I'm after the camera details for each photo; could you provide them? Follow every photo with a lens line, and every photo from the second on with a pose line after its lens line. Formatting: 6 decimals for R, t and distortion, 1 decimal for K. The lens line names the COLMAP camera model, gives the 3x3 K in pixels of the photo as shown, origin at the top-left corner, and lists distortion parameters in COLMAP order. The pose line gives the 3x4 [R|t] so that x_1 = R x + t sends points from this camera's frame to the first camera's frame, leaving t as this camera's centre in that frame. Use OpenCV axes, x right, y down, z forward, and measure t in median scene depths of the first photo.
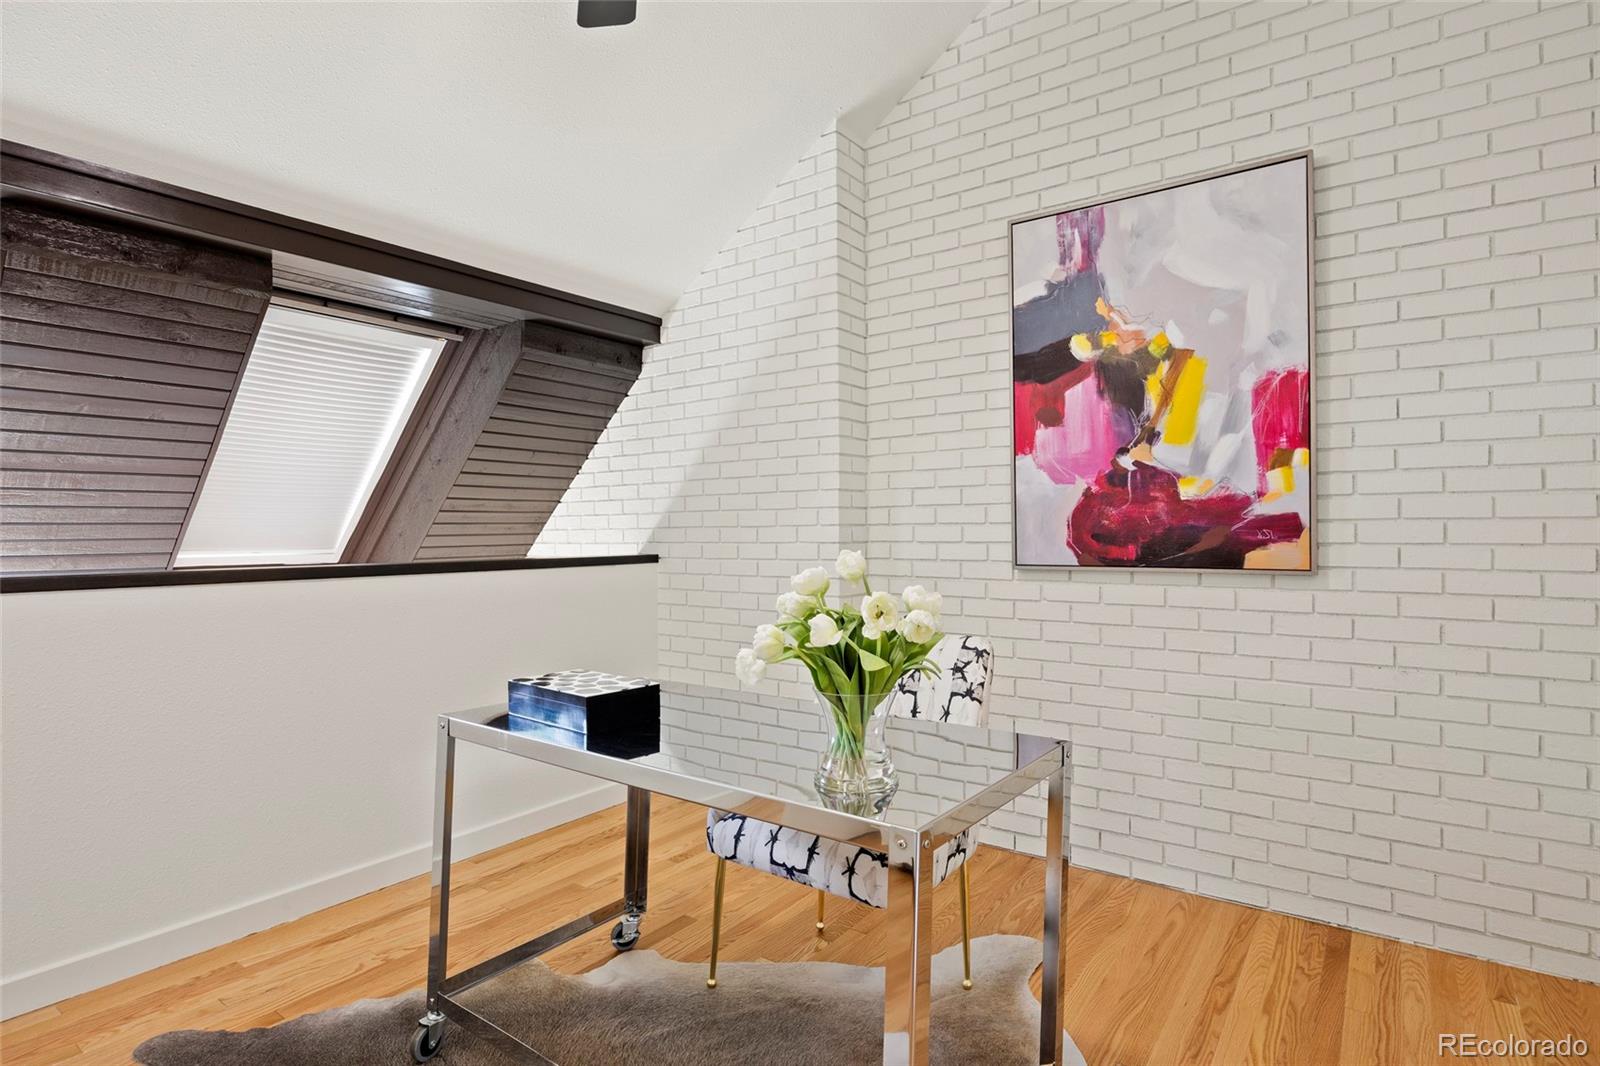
lens RADIAL K [[830.5, 0, 808.8], [0, 830.5, 531.0], [0, 0, 1]] dist [-0.009256, 0.000338]
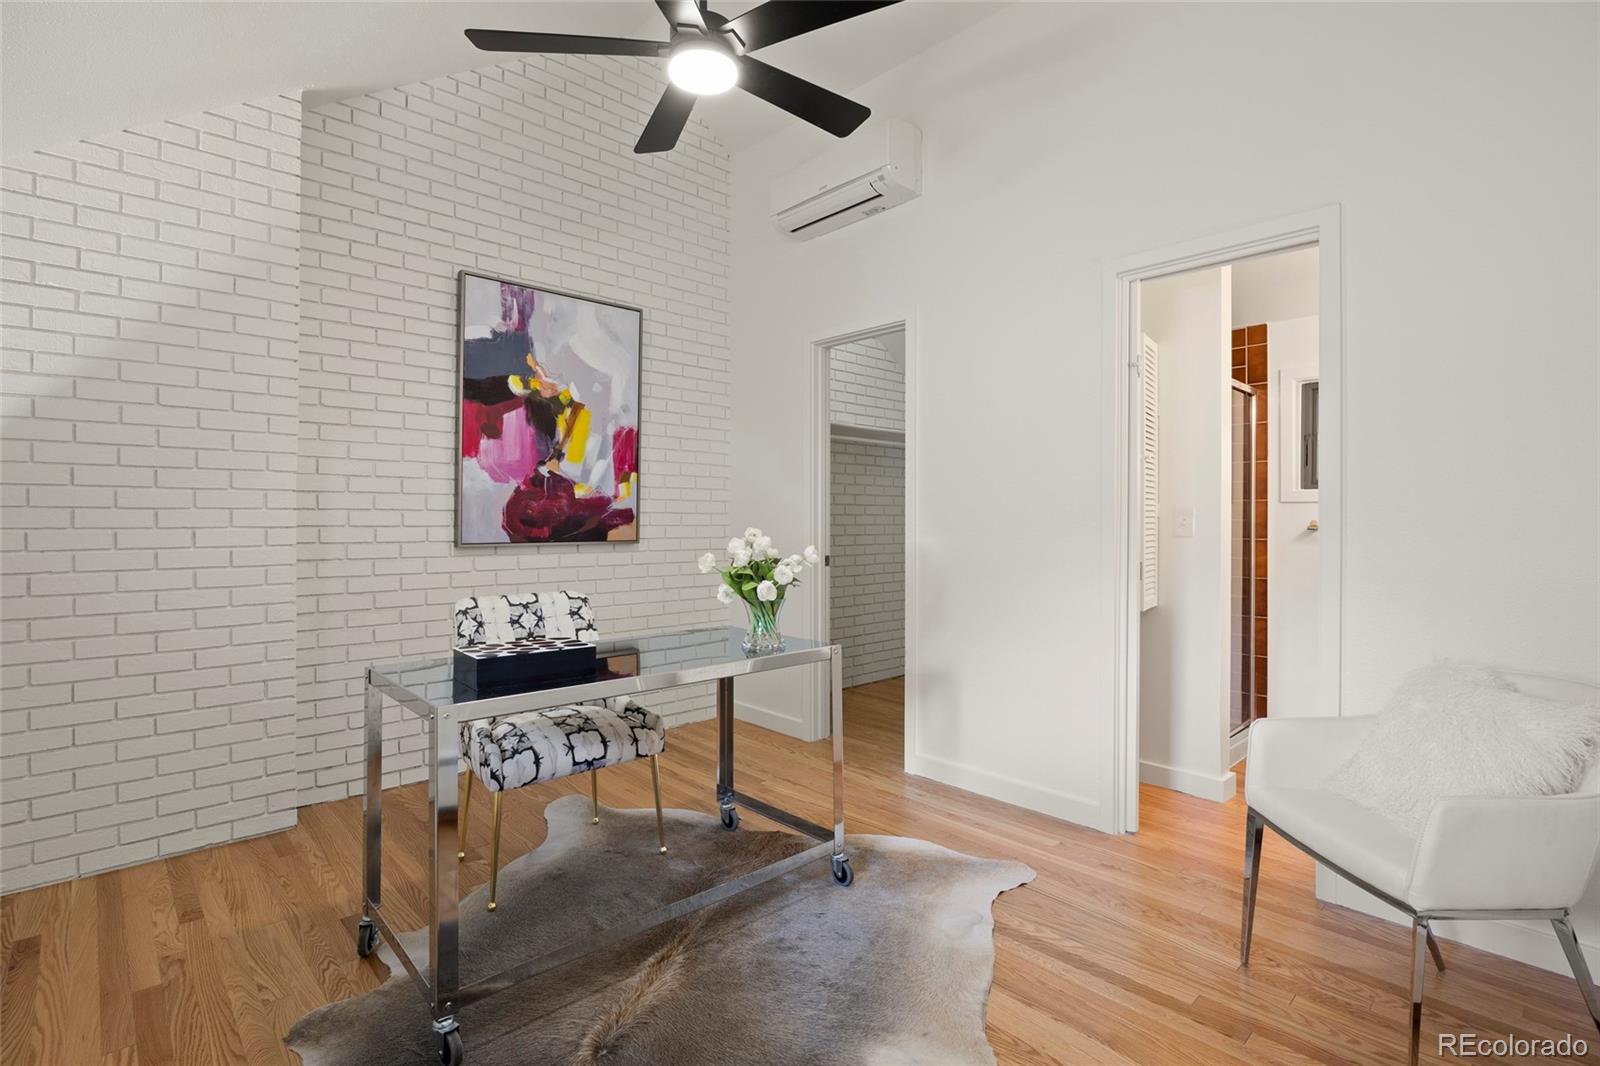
lens RADIAL K [[757.7, 0, 795.5], [0, 757.7, 522.0], [0, 0, 1]] dist [0.001821, 0.000107]
pose [[0.194072, 0.003648, 0.980981, -0.848253], [-0.004805, 0.999985, -0.002768, 0.009108], [-0.980976, -0.004176, 0.194086, 0.303951]]
